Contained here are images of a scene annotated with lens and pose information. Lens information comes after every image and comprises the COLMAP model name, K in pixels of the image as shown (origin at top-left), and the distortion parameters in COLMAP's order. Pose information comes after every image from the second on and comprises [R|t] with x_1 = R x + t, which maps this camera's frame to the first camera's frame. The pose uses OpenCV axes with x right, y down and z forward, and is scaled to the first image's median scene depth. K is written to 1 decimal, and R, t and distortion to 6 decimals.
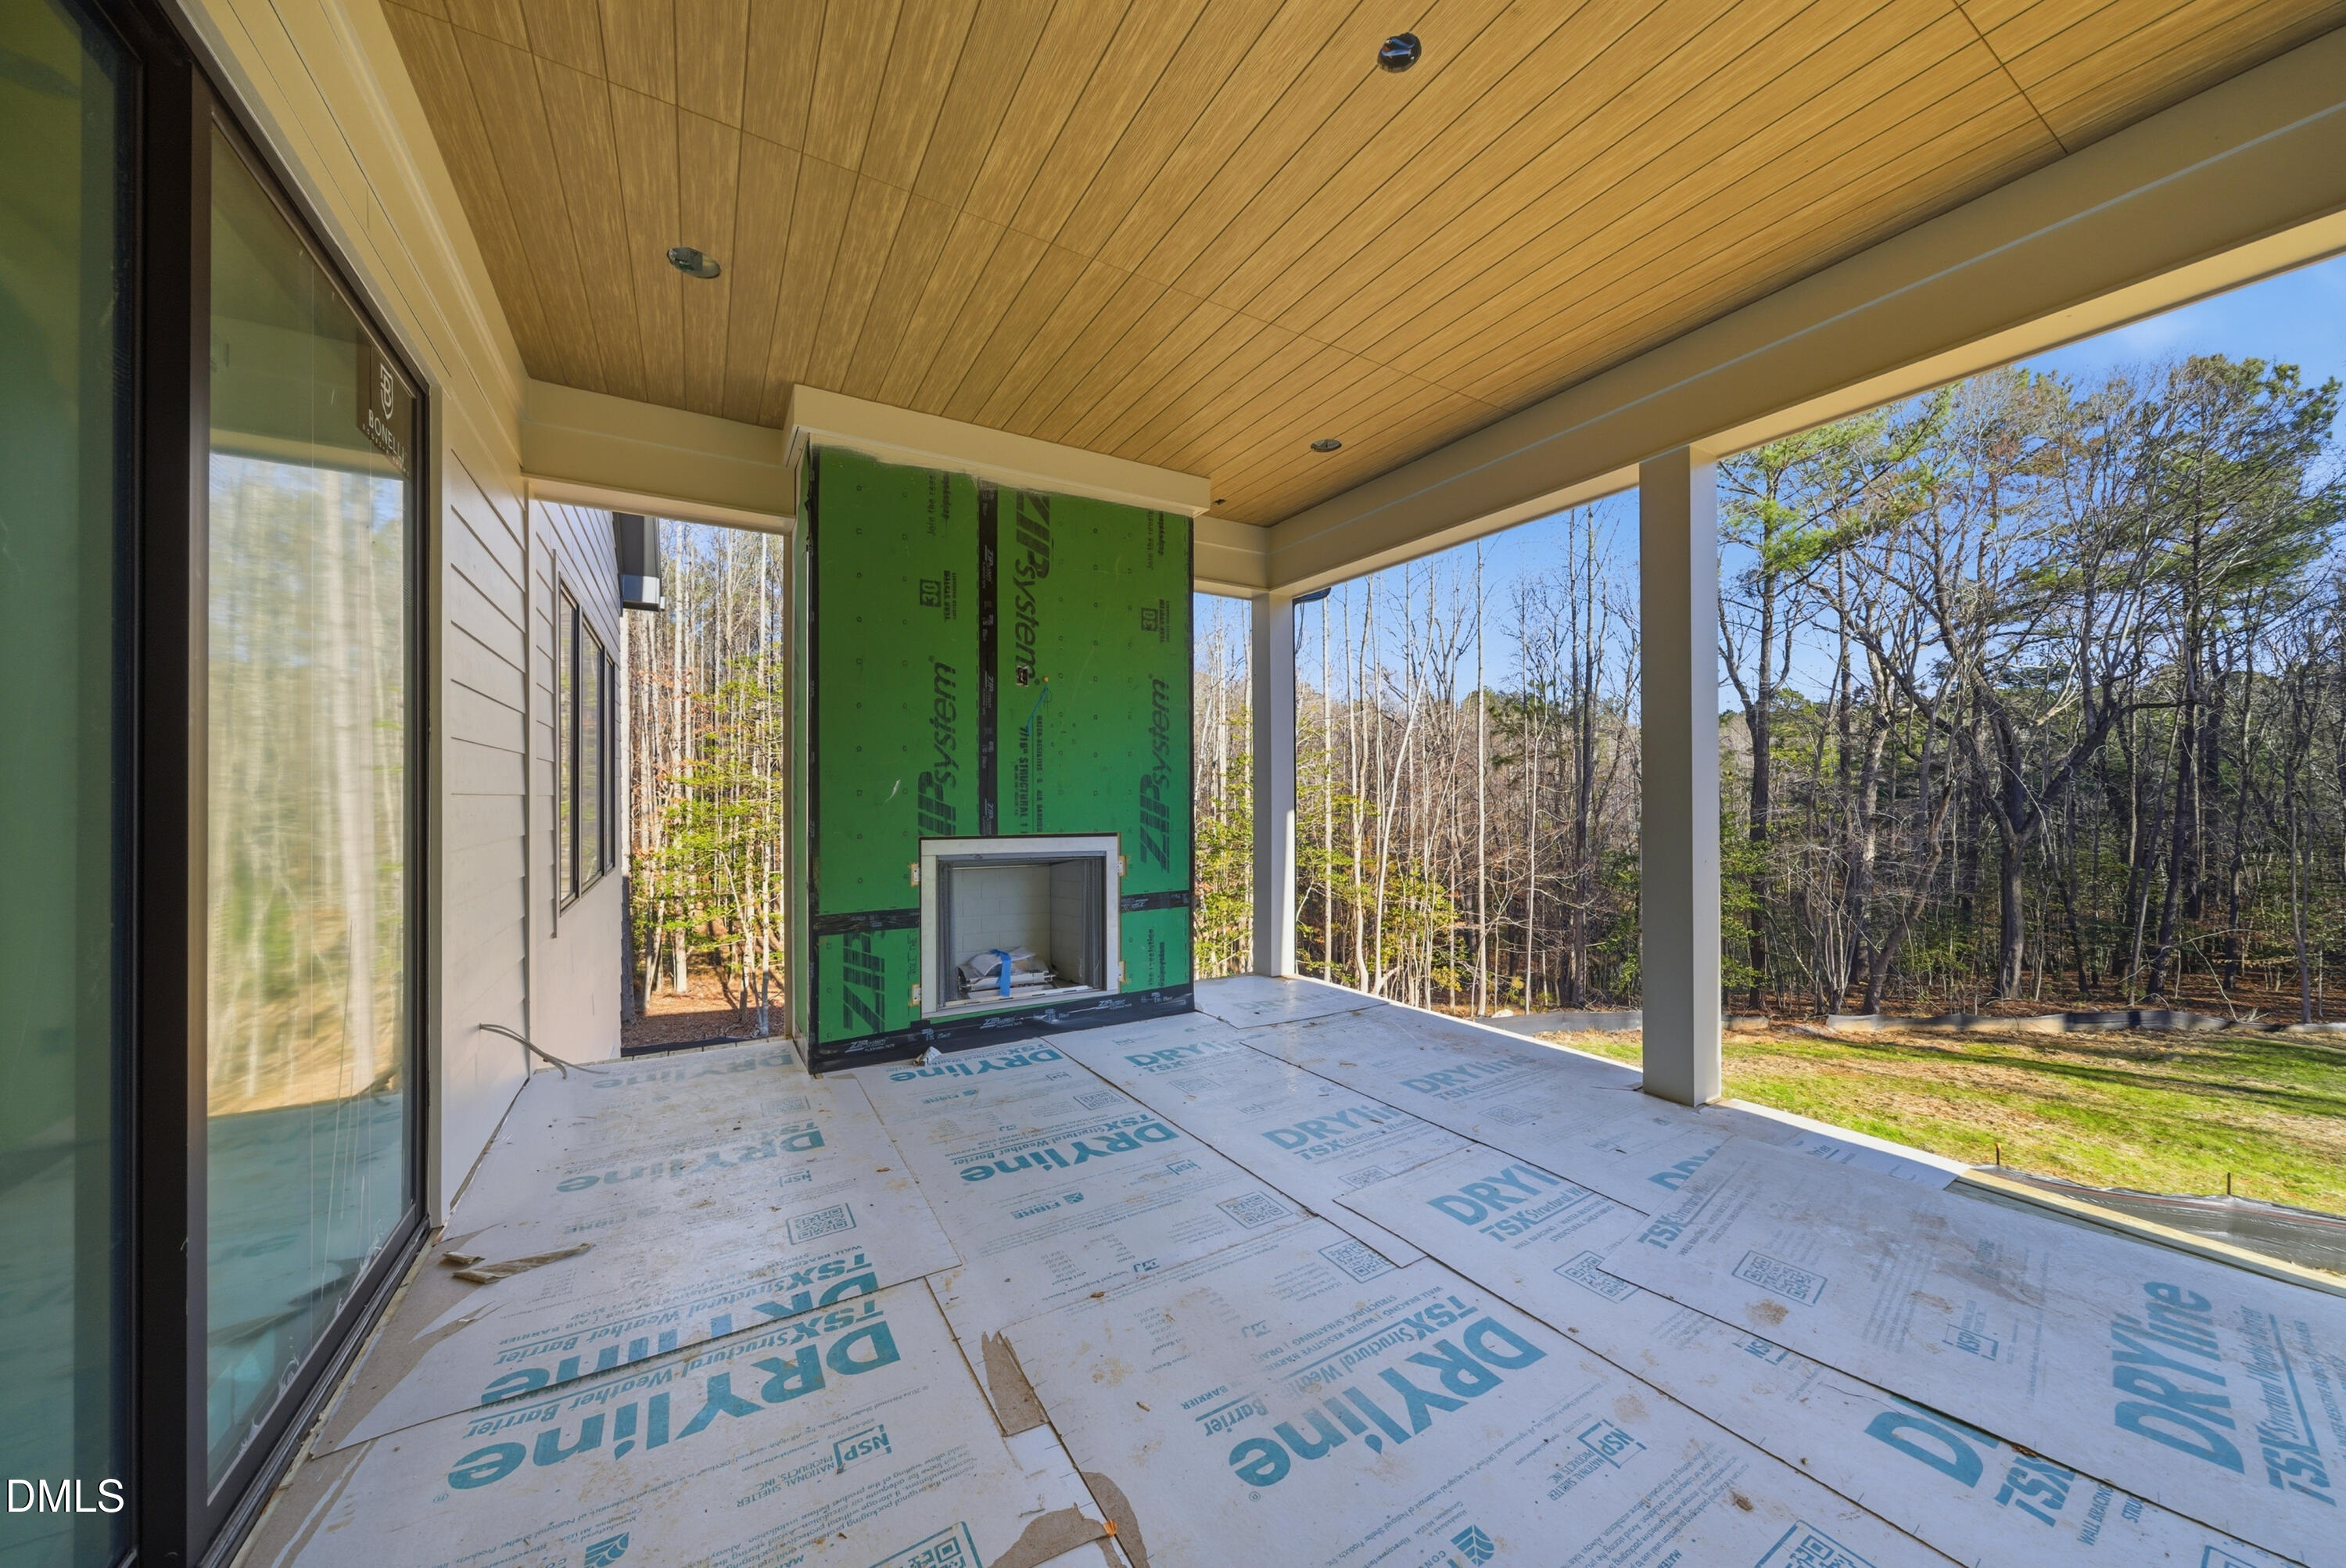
lens RADIAL K [[812.5, 0, 1179.9], [0, 812.5, 789.2], [0, 0, 1]] dist [0.000292, 0.000014]
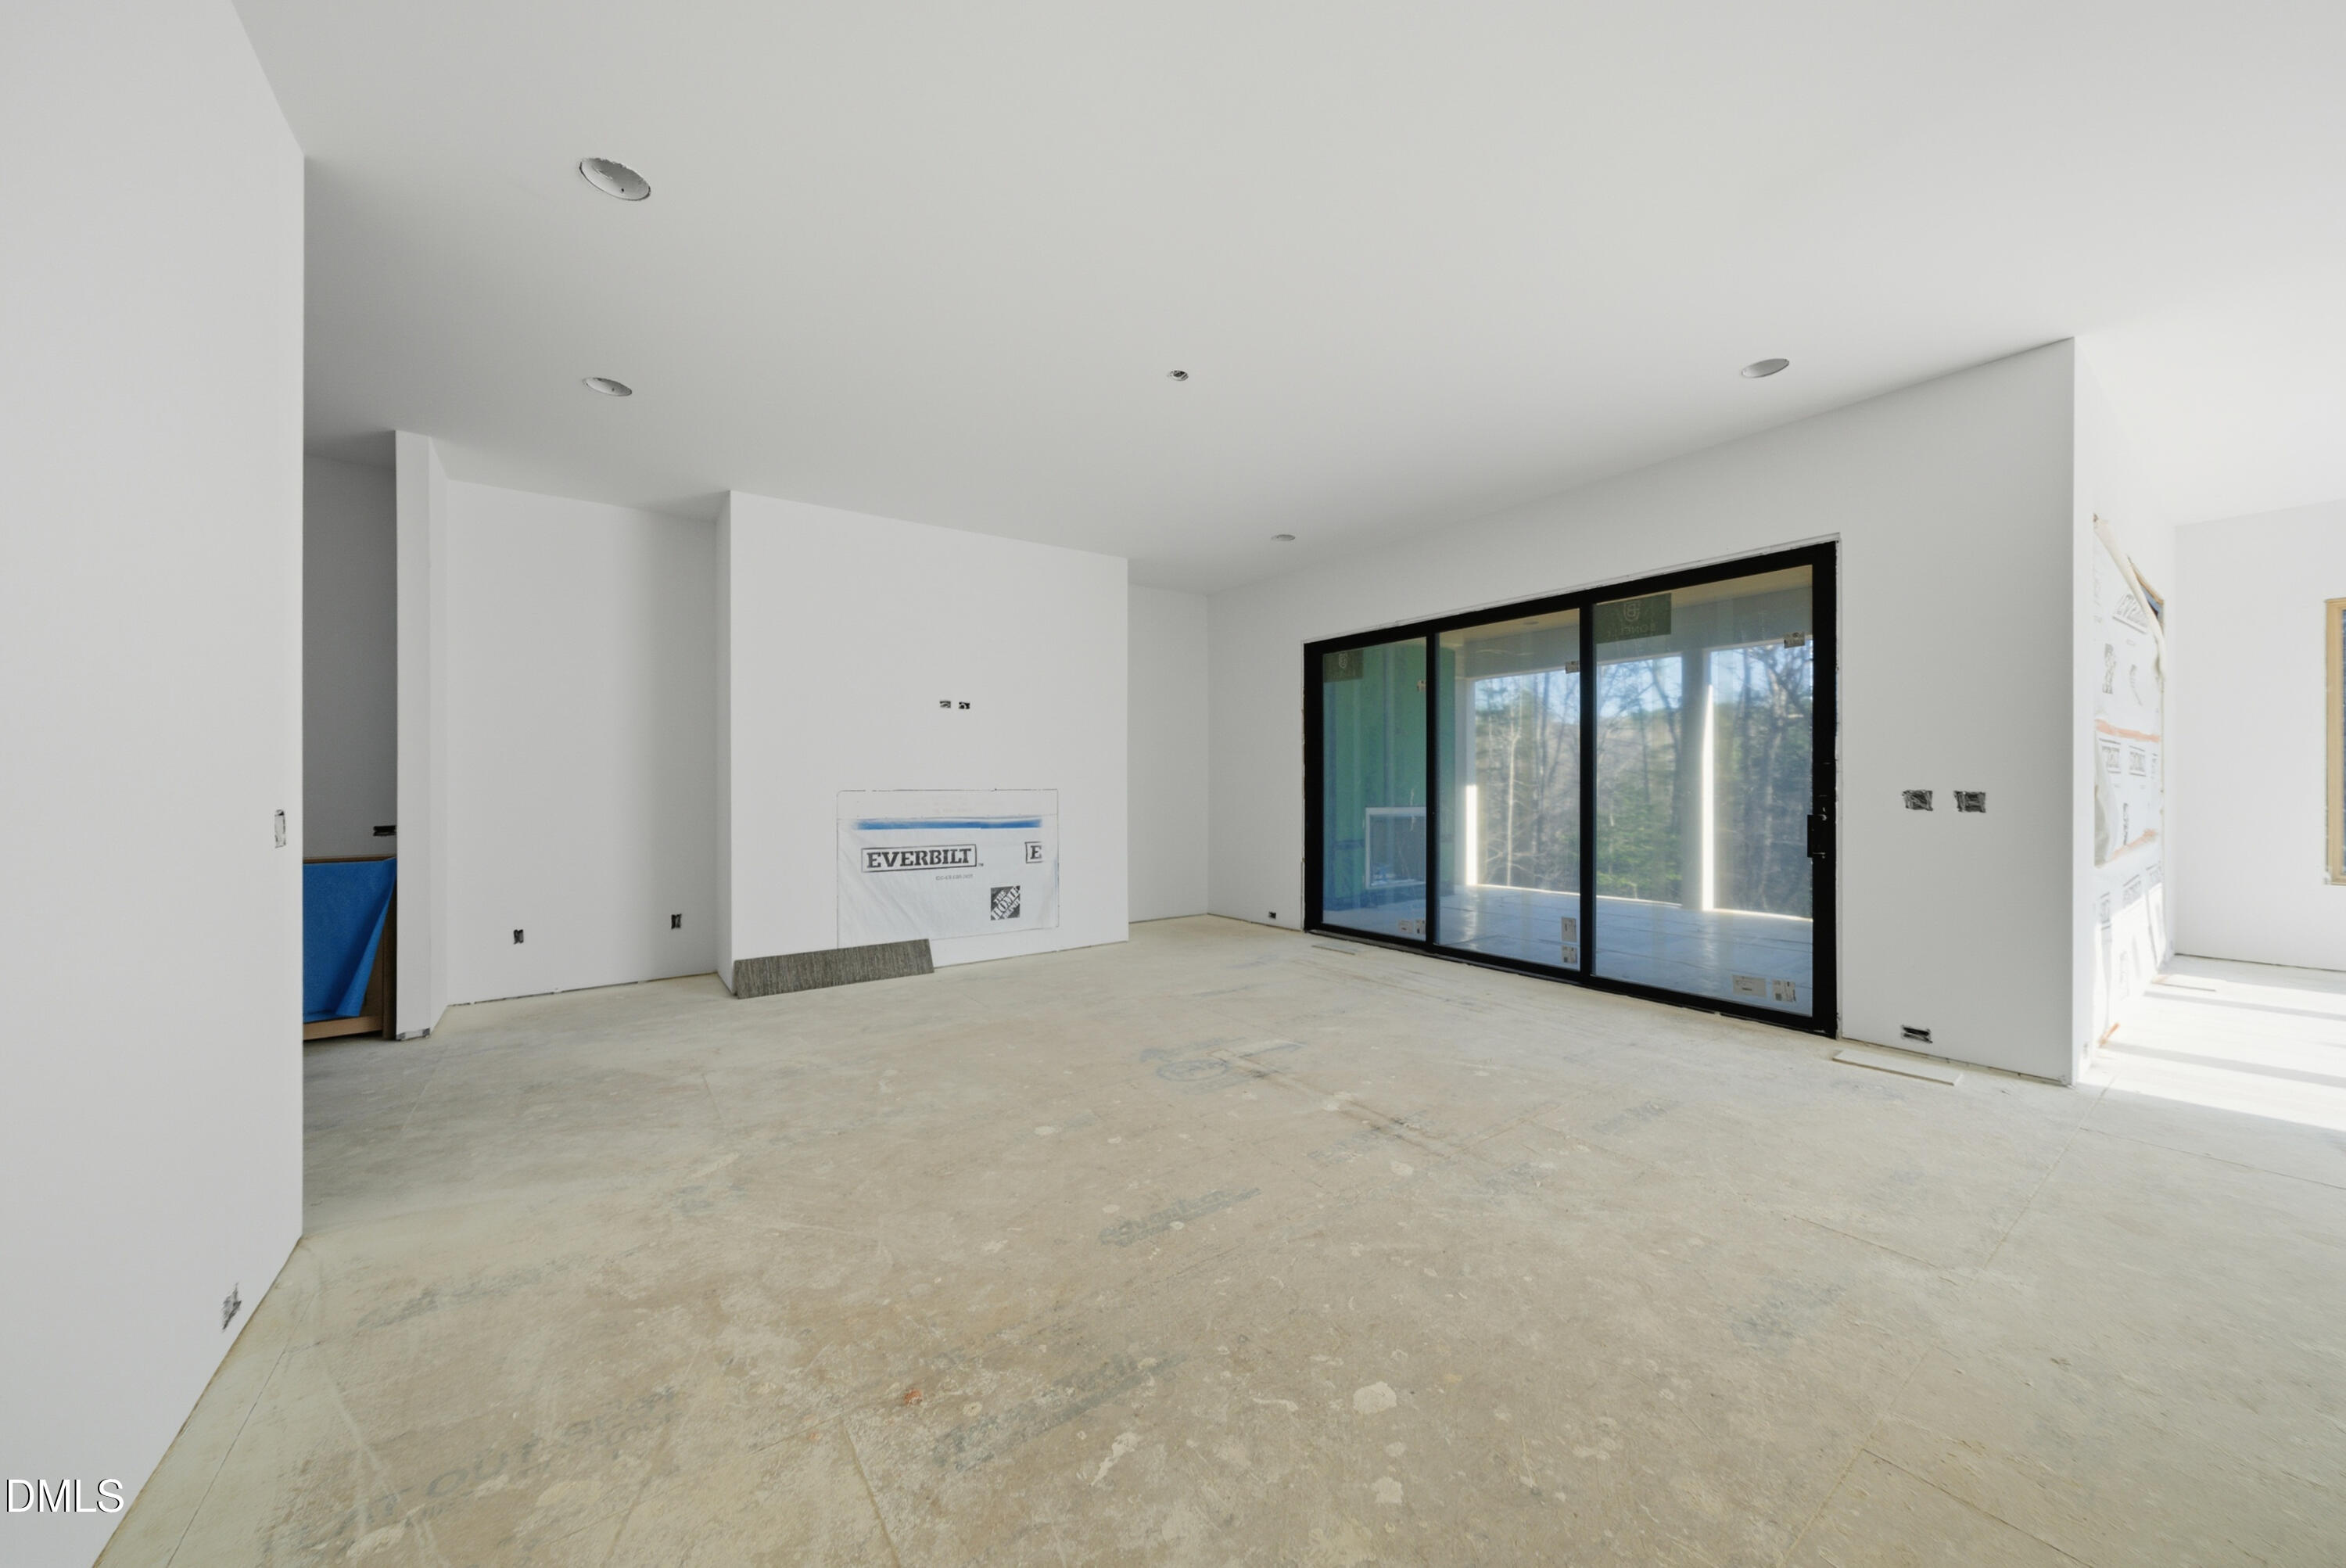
lens RADIAL K [[812.5, 0, 1171.4], [0, 812.5, 786.7], [0, 0, 1]] dist [0.000292, 0.000014]
pose [[0.997324, 0.000373, 0.073103, -0.154937], [-0.000690, 0.999990, 0.004314, -0.000373], [-0.073100, -0.004353, 0.997315, -0.176610]]
